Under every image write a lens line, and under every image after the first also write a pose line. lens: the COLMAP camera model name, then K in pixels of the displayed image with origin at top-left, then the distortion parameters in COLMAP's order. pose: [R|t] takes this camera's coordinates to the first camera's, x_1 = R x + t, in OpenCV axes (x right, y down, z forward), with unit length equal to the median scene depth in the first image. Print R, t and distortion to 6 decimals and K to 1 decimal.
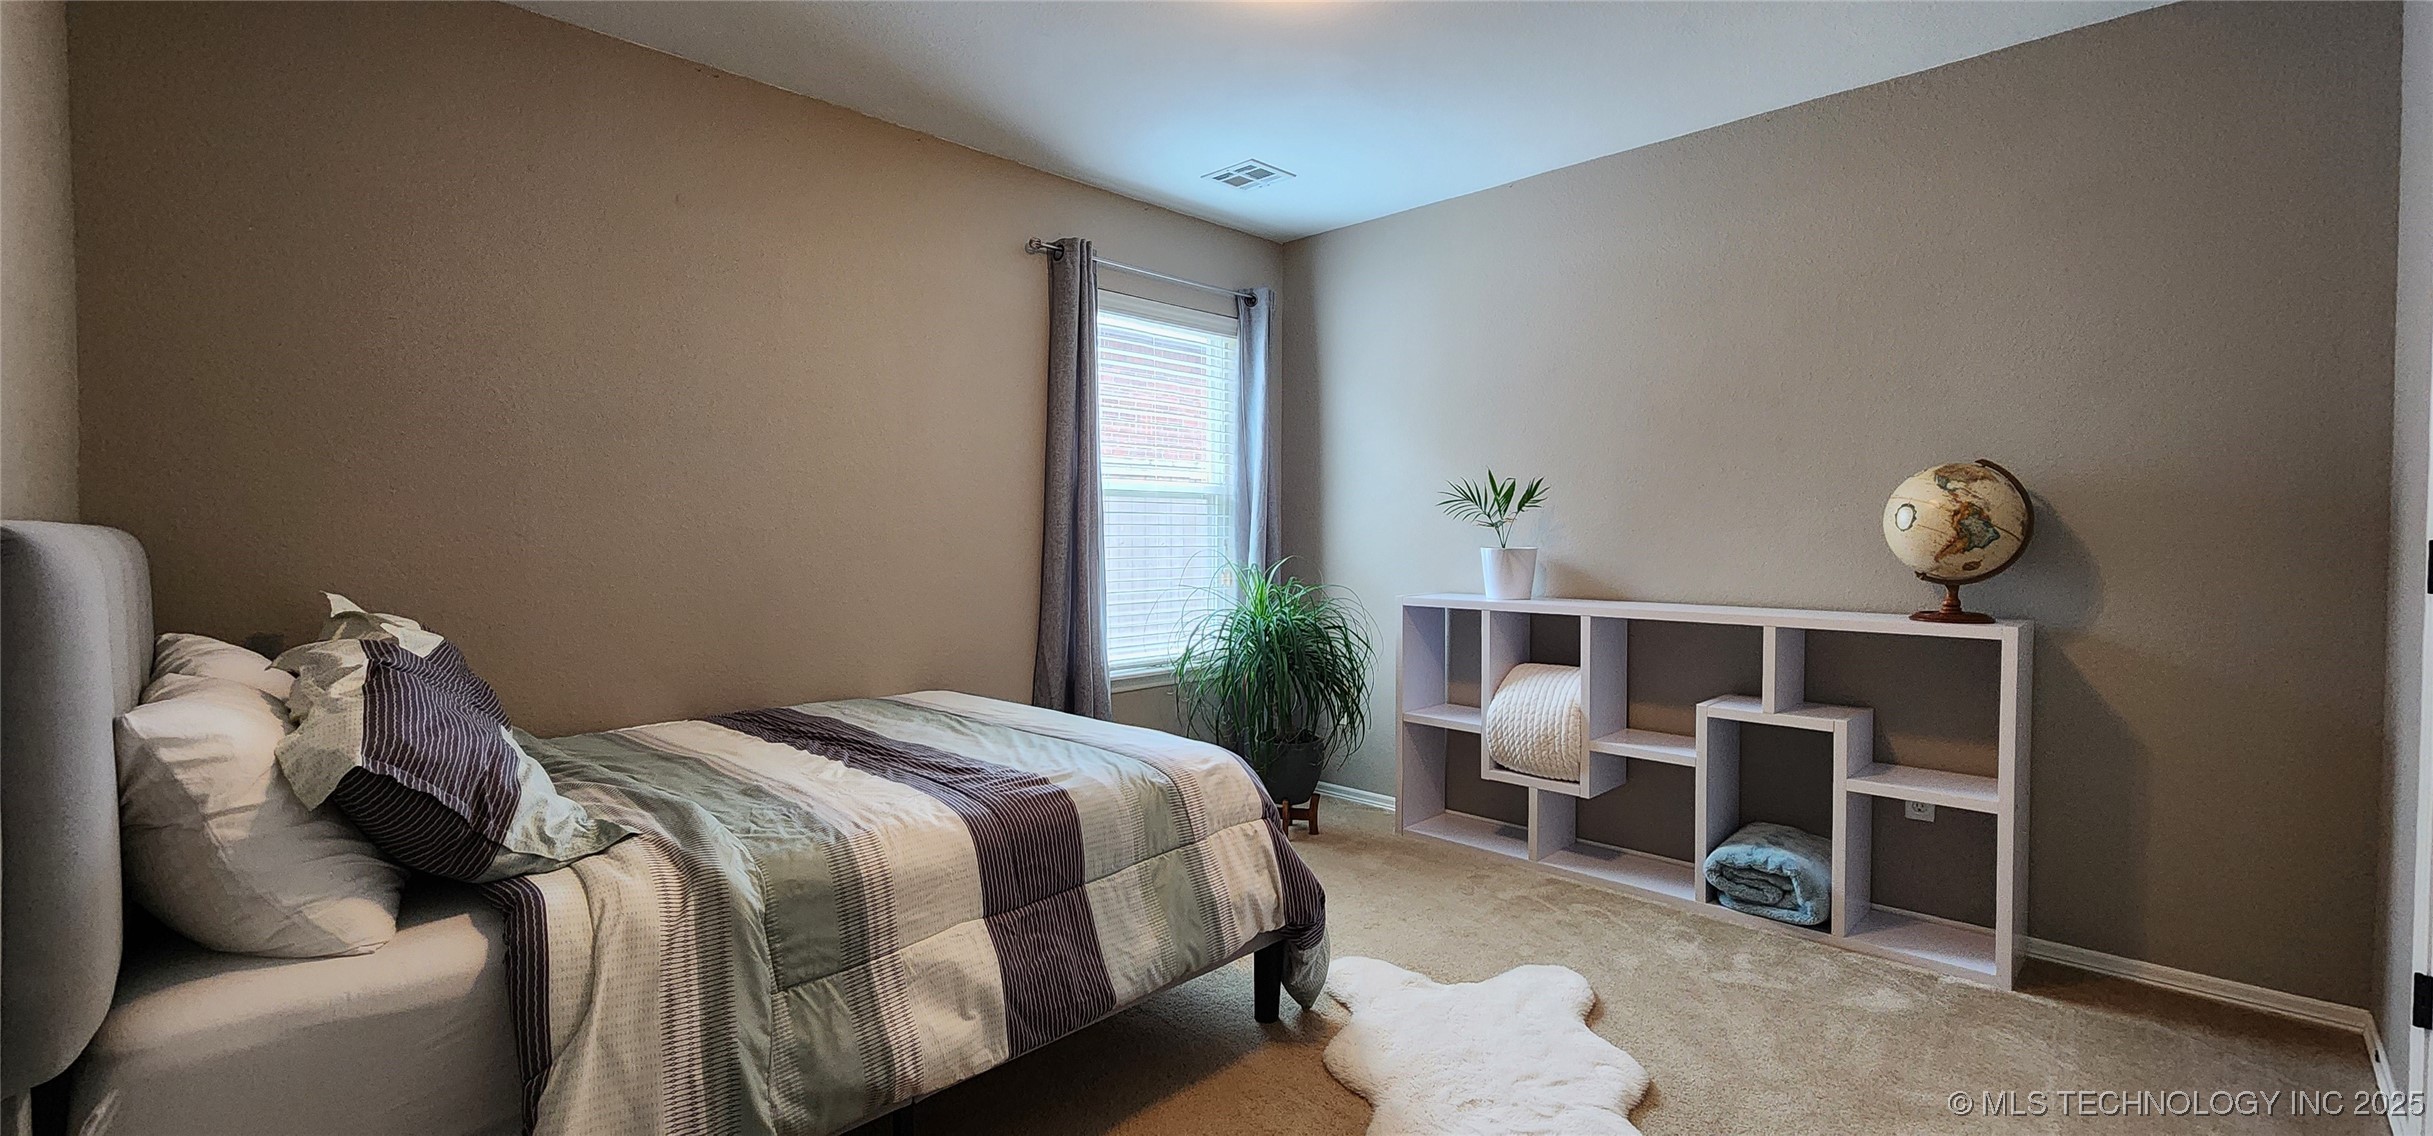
lens RADIAL K [[1000.7, 0, 1203.1], [0, 1000.7, 574.8], [0, 0, 1]] dist [0.002106, -0.001200]
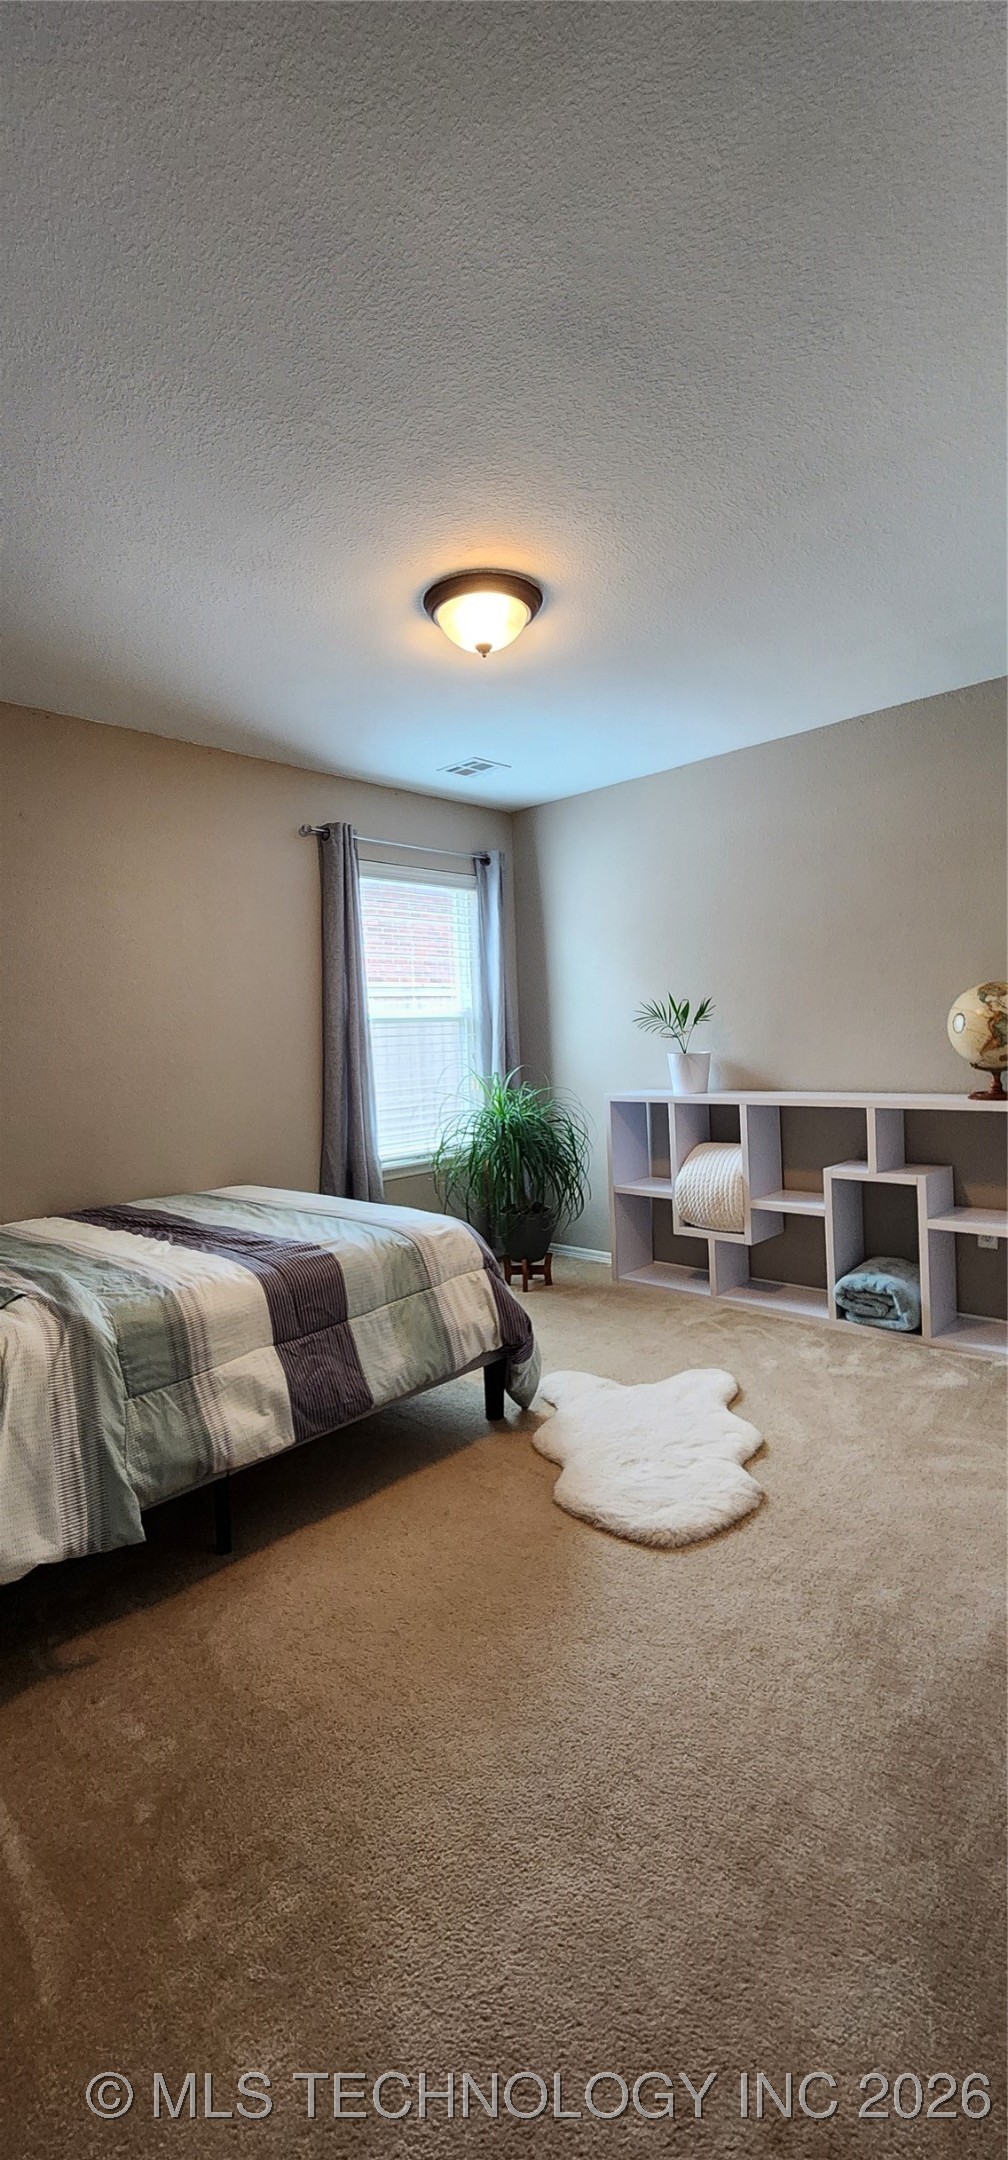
lens RADIAL K [[888.4, 0, 516.1], [0, 888.4, 1069.4], [0, 0, 1]] dist [0.002106, -0.001200]
pose [[0.998599, -0.042641, 0.031334, 0.064750], [0.042709, 0.999086, -0.001500, -0.018450], [-0.031241, 0.002836, 0.999508, -0.171357]]
